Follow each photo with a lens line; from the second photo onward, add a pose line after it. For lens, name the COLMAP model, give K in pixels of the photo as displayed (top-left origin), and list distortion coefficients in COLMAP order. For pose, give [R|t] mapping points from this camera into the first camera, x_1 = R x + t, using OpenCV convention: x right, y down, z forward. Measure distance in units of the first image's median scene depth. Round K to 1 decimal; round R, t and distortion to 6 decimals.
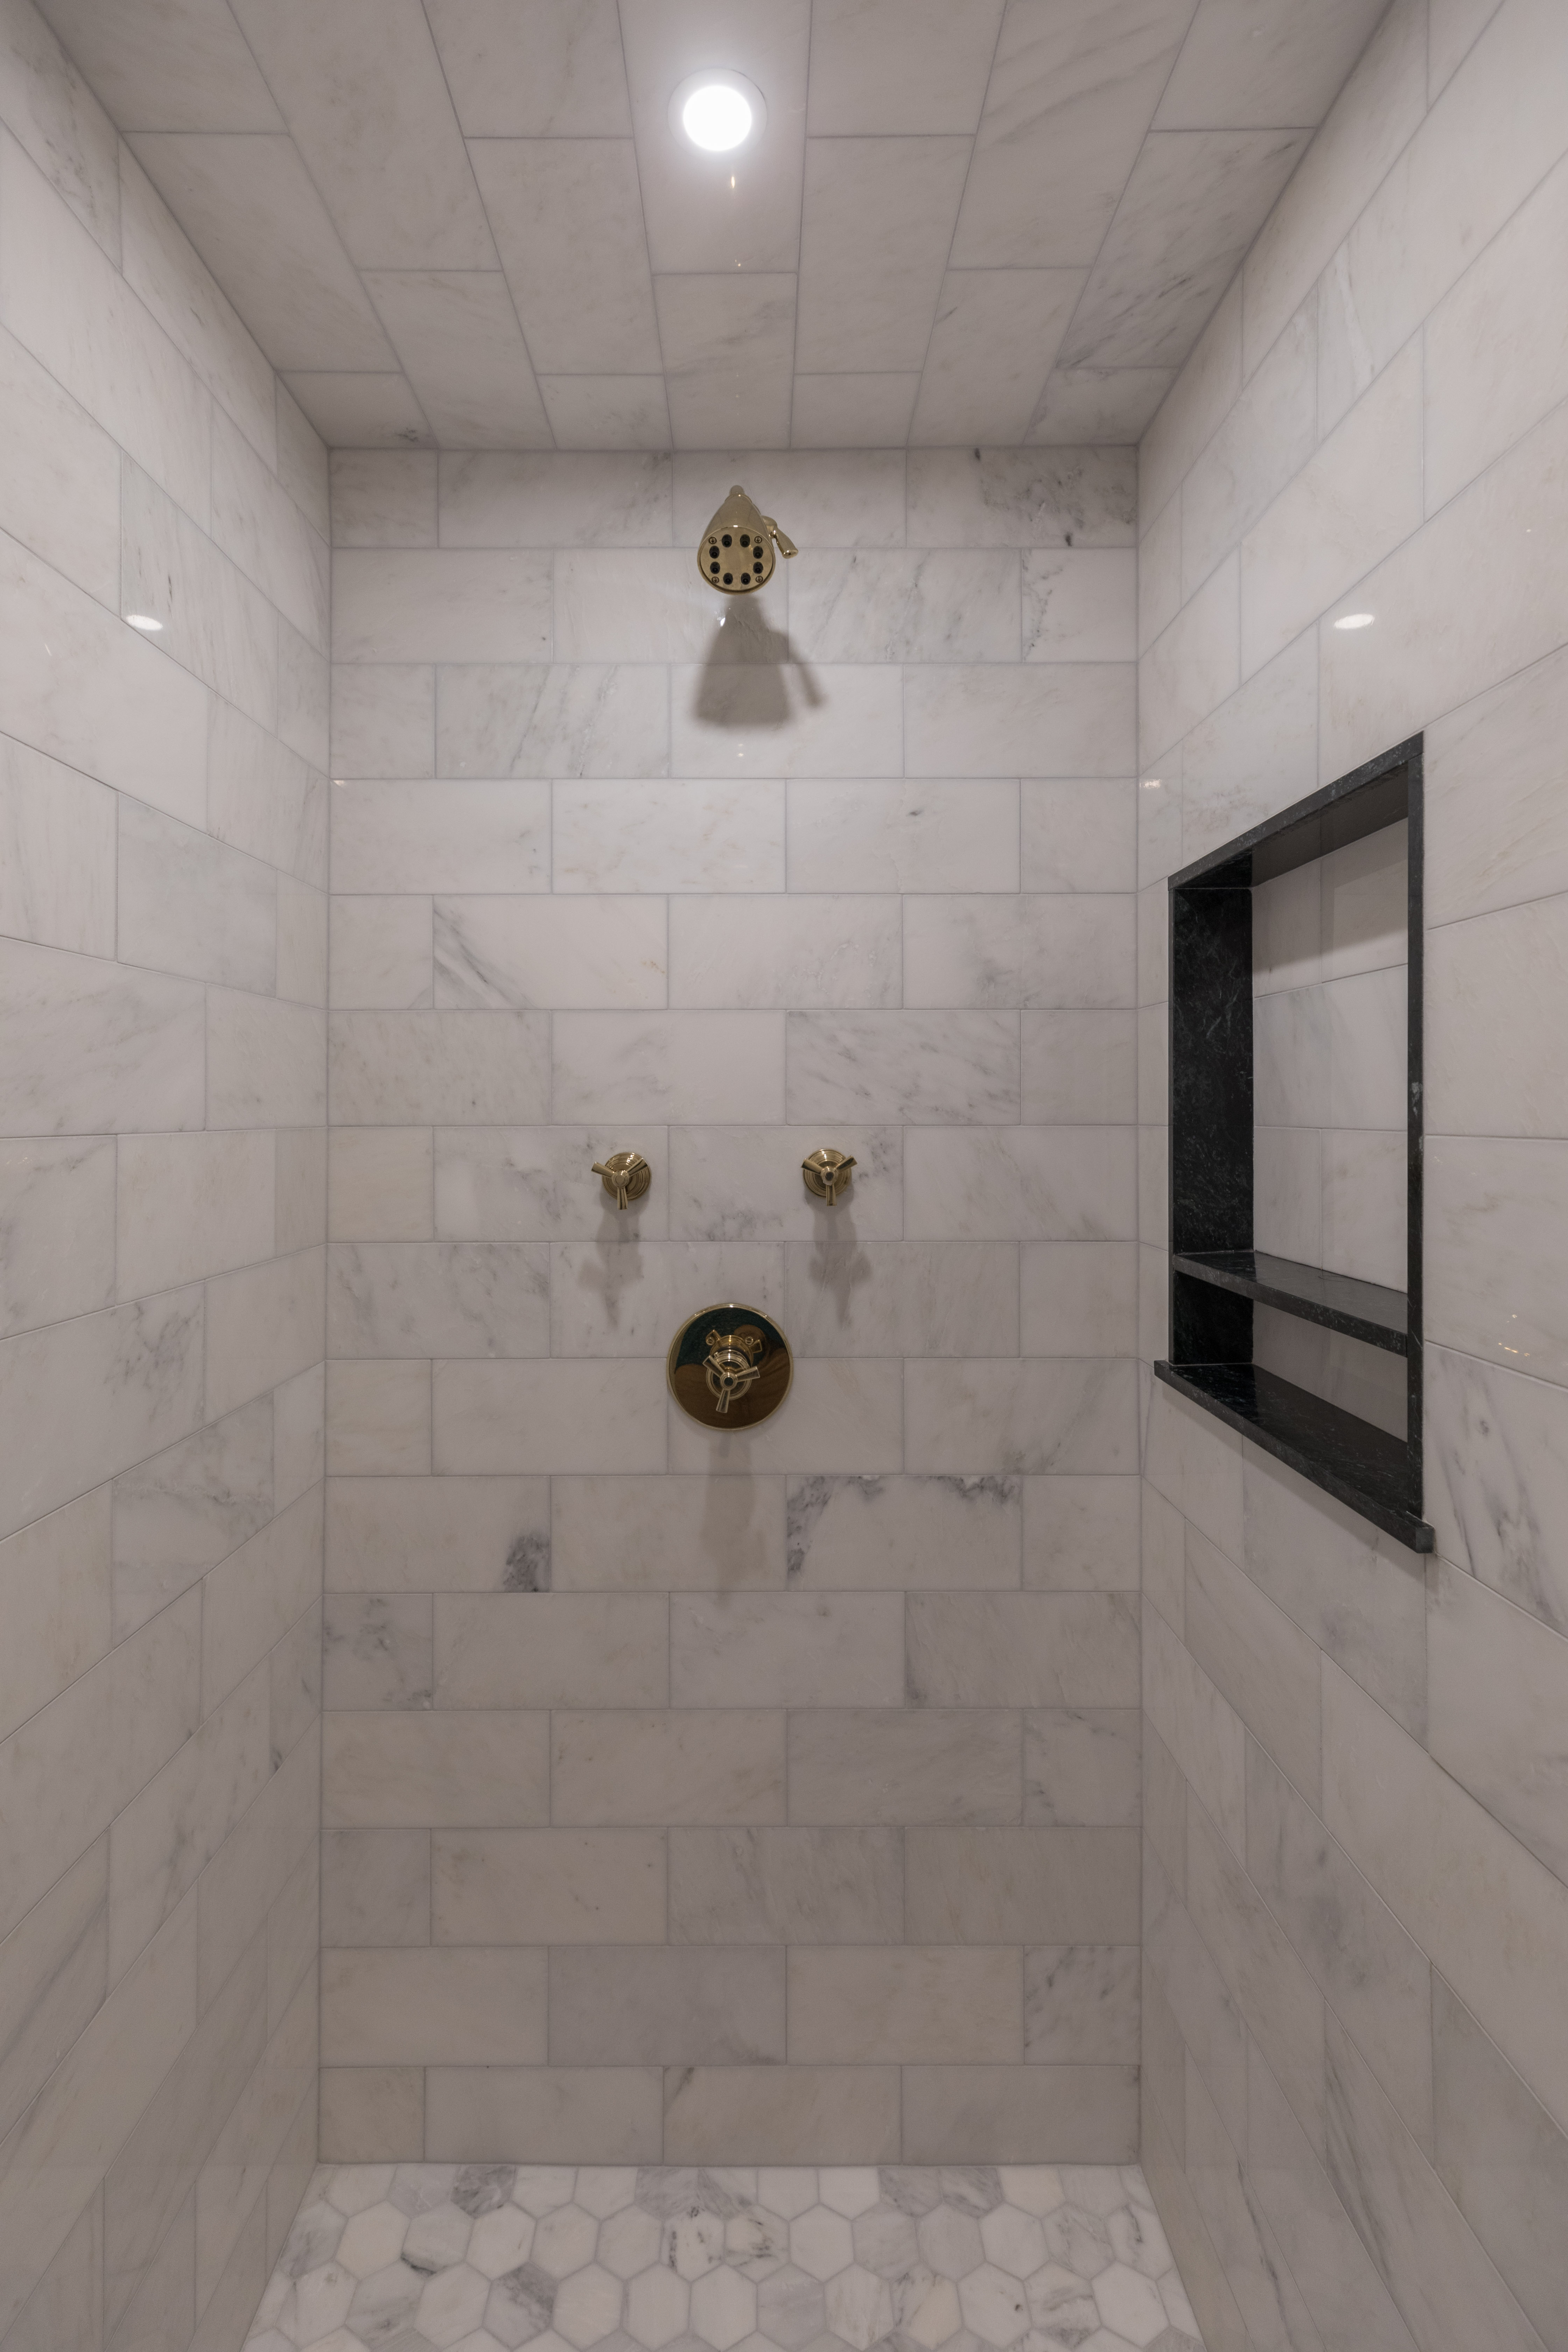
lens RADIAL K [[1105.1, 0, 787.0], [0, 1105.1, 1098.9], [0, 0, 1]] dist [0.001803, 0.001198]
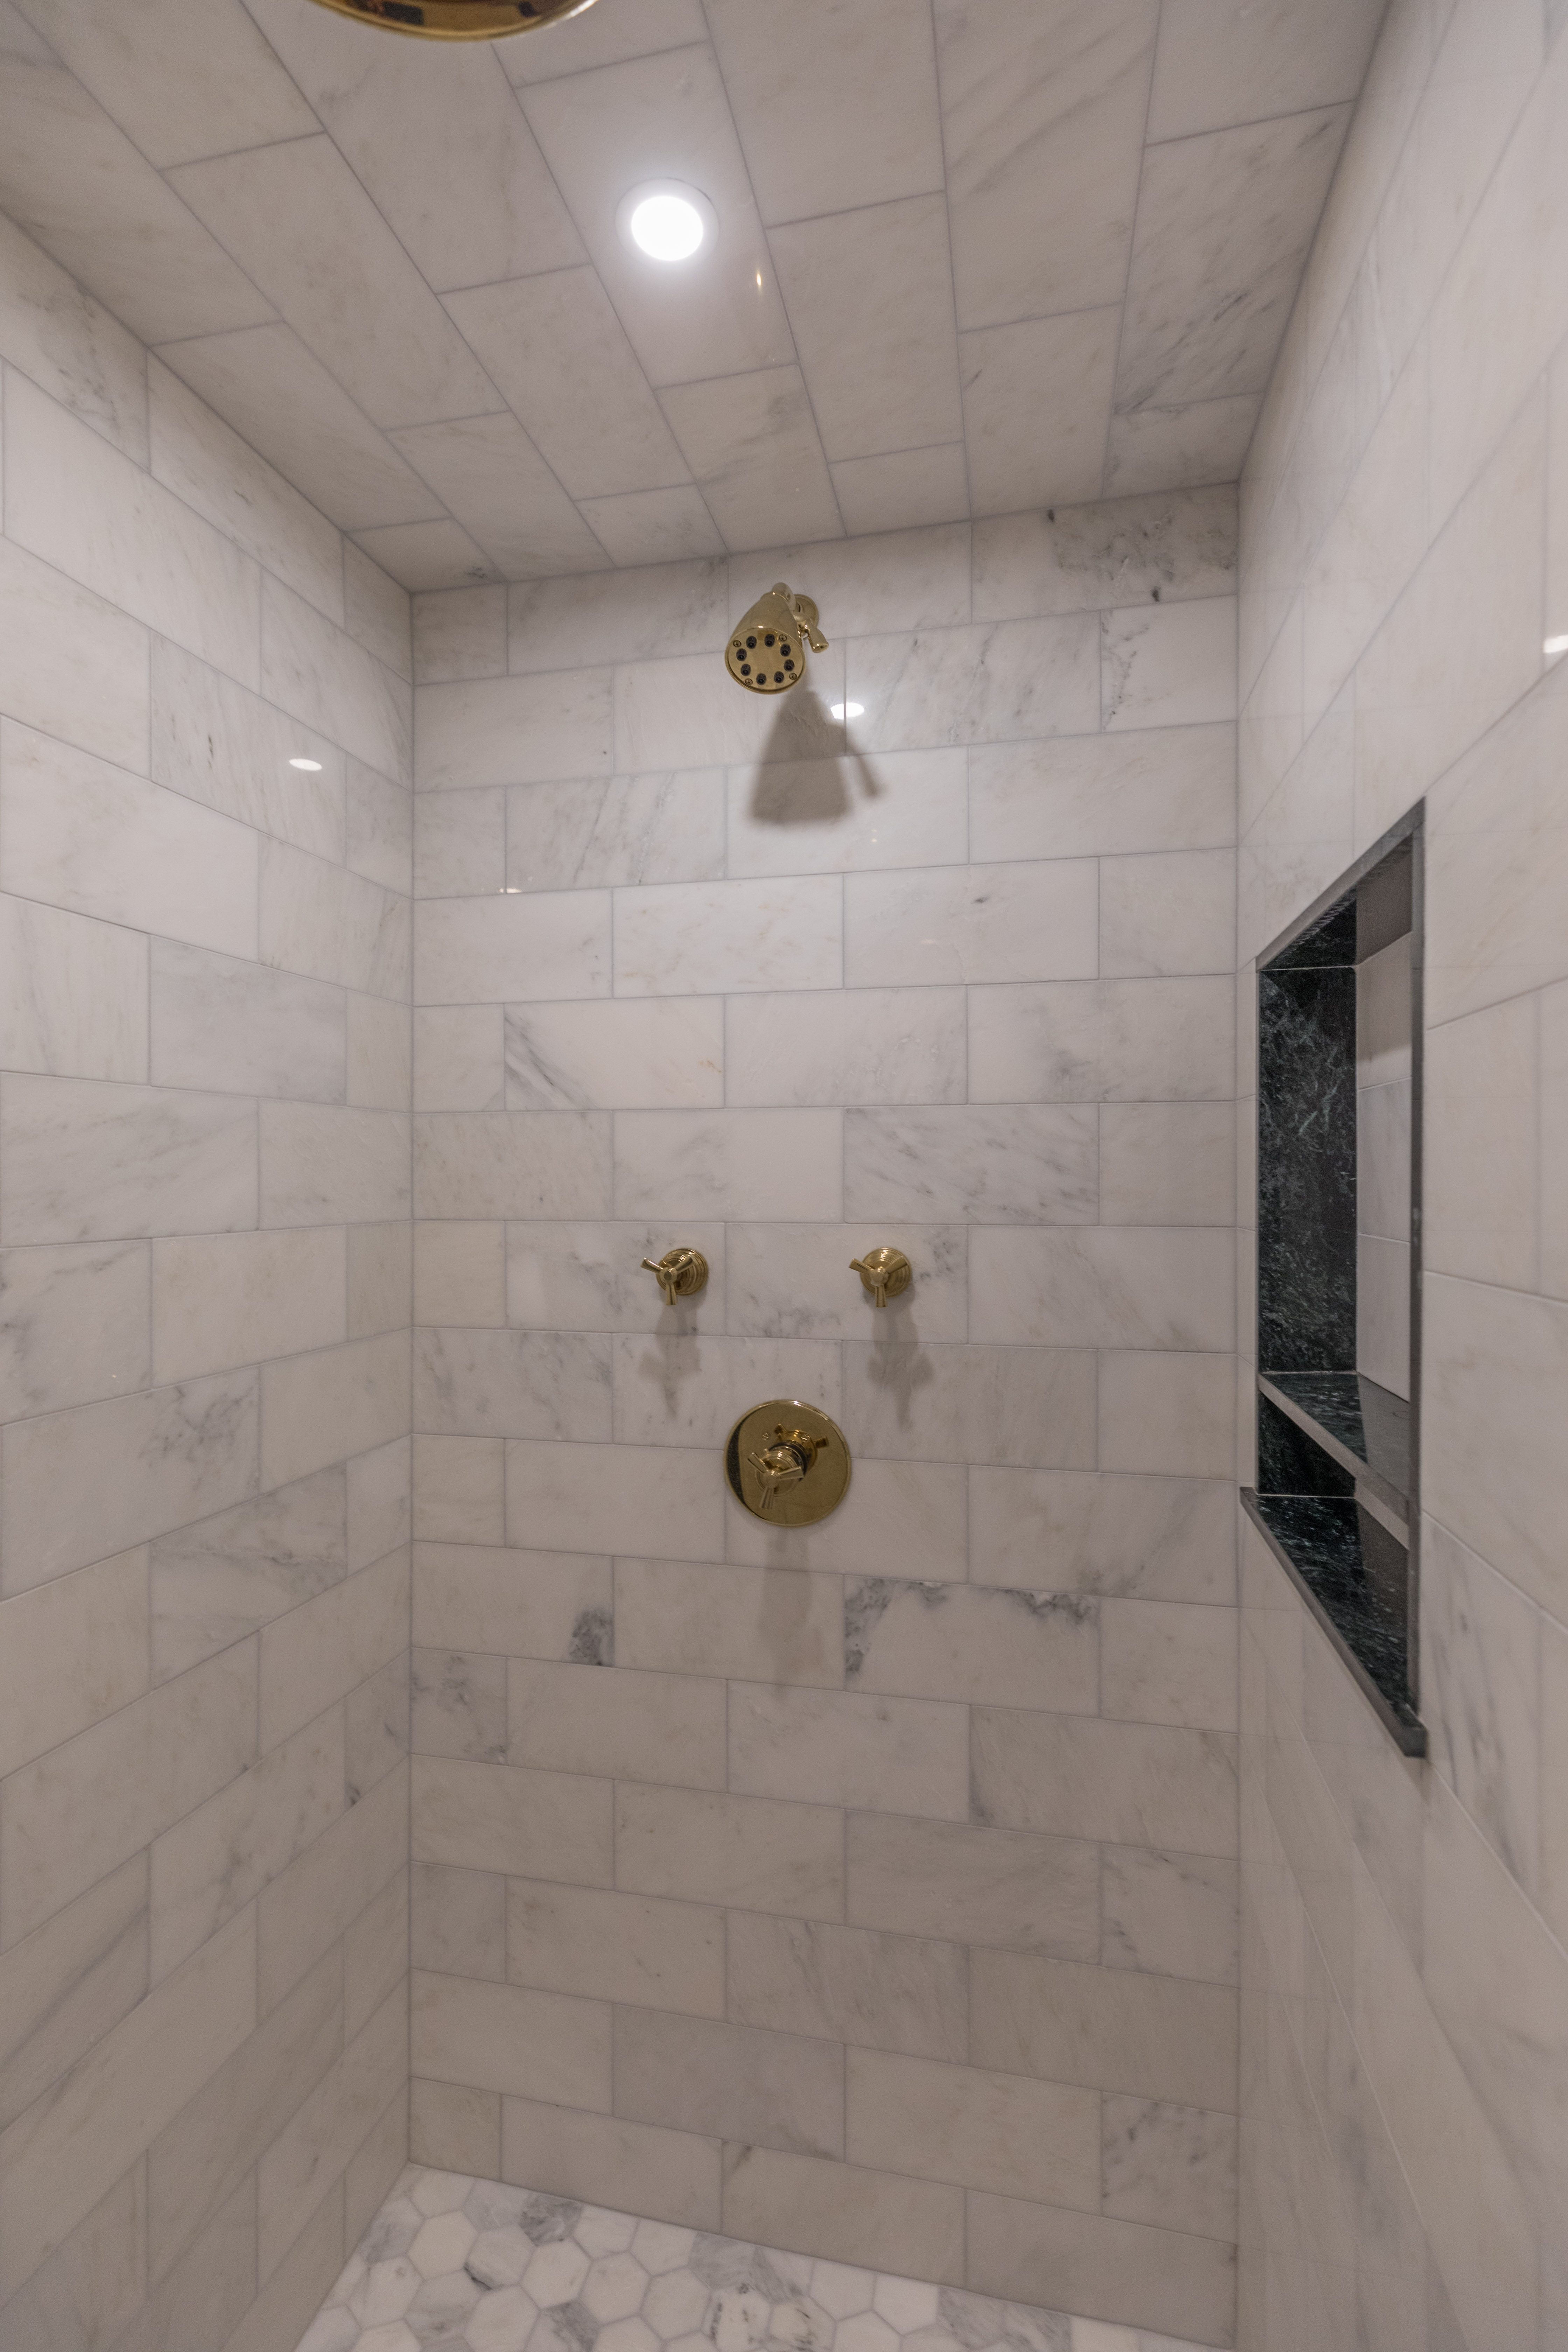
lens RADIAL K [[1083.6, 0, 784.0], [0, 1083.6, 1176.0], [0, 0, 1]] dist [0.001854, 0.001066]
pose [[0.973261, 0.006147, -0.229619, 0.178412], [-0.004180, 0.999950, 0.009048, -0.028401], [0.229664, -0.007847, 0.973238, 0.044688]]
